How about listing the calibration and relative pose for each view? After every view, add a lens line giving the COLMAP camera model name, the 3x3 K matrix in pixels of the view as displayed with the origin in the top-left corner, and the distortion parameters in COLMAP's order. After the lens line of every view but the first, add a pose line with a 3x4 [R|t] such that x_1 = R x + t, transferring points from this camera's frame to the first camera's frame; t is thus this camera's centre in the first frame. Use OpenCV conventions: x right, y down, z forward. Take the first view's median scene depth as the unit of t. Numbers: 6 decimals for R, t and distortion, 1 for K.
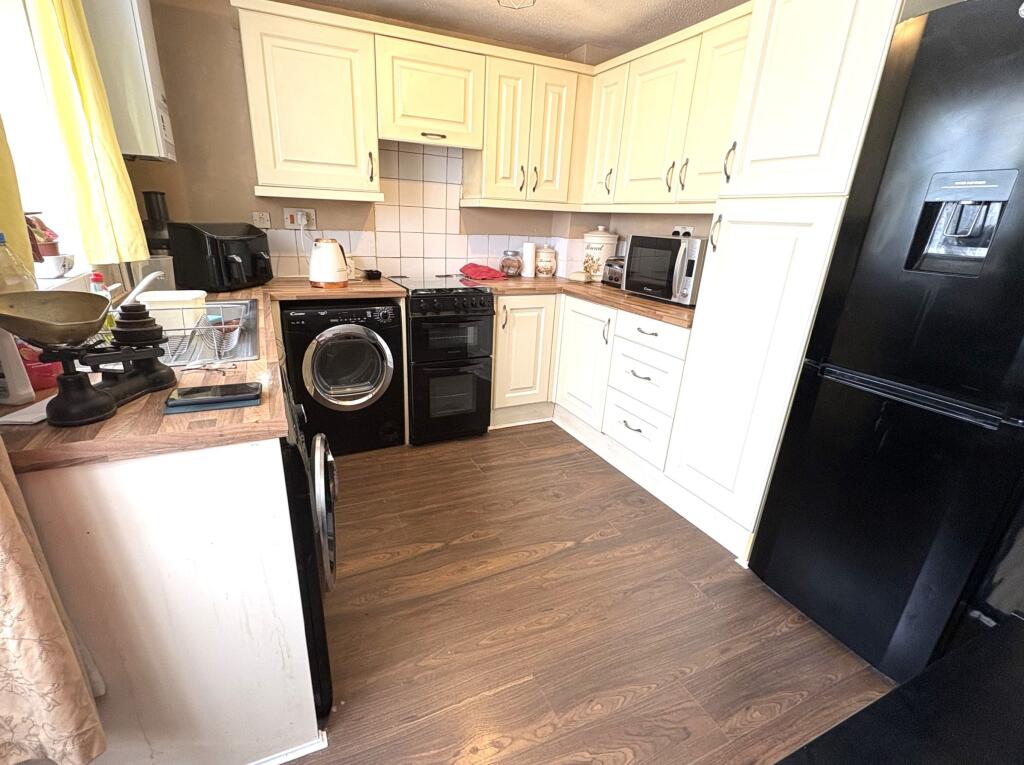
lens RADIAL K [[477.6, 0, 494.2], [0, 477.6, 395.2], [0, 0, 1]] dist [0.000705, -0.000001]
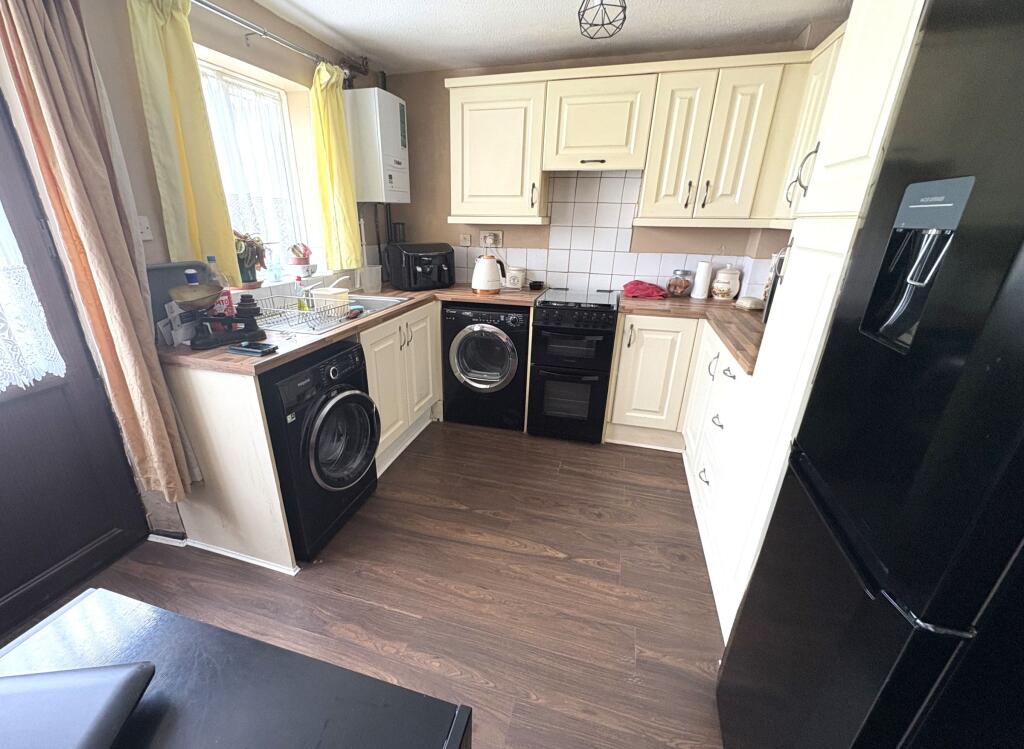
lens RADIAL K [[440.6, 0, 482.7], [0, 440.6, 402.3], [0, 0, 1]] dist [-0.000936, 0.000350]
pose [[0.747531, 0.227350, -0.624107, 0.437875], [-0.213826, 0.971949, 0.097948, -0.056437], [0.628869, 0.060231, 0.775175, 0.098884]]
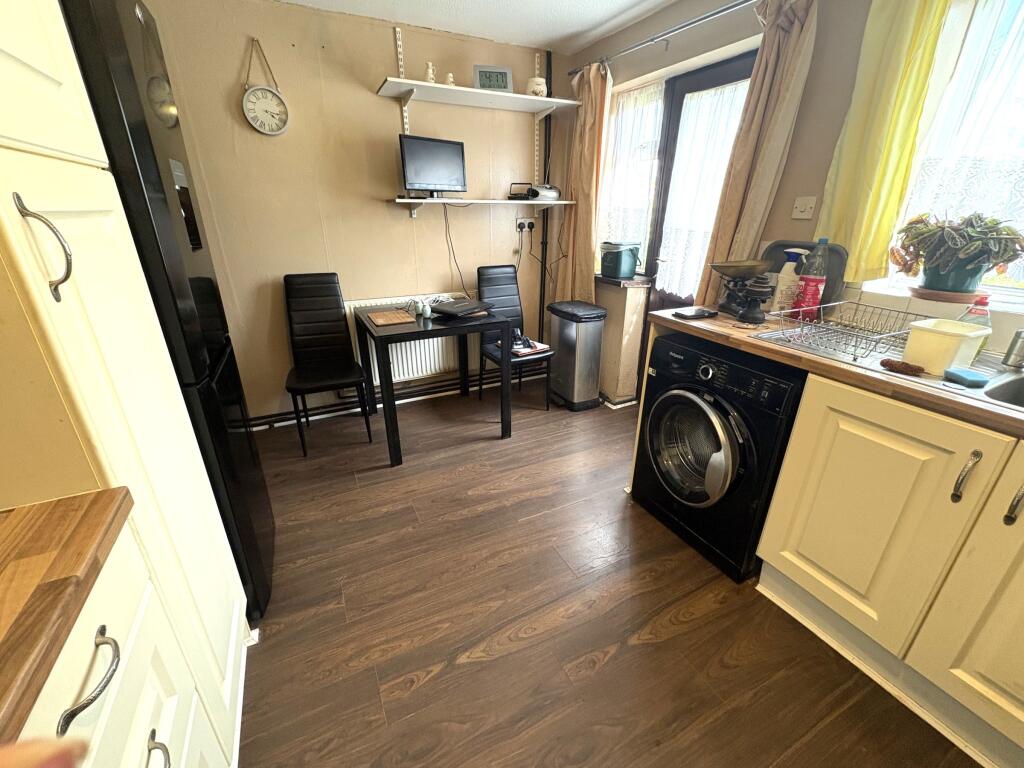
lens RADIAL K [[424.2, 0, 512.0], [0, 424.2, 384.0], [0, 0, 1]] dist [0.002241, 0.000180]
pose [[-0.998152, -0.029632, -0.053051, 0.102783], [-0.057820, 0.731690, 0.679180, -0.358572], [0.018691, 0.680993, -0.732052, 0.941455]]
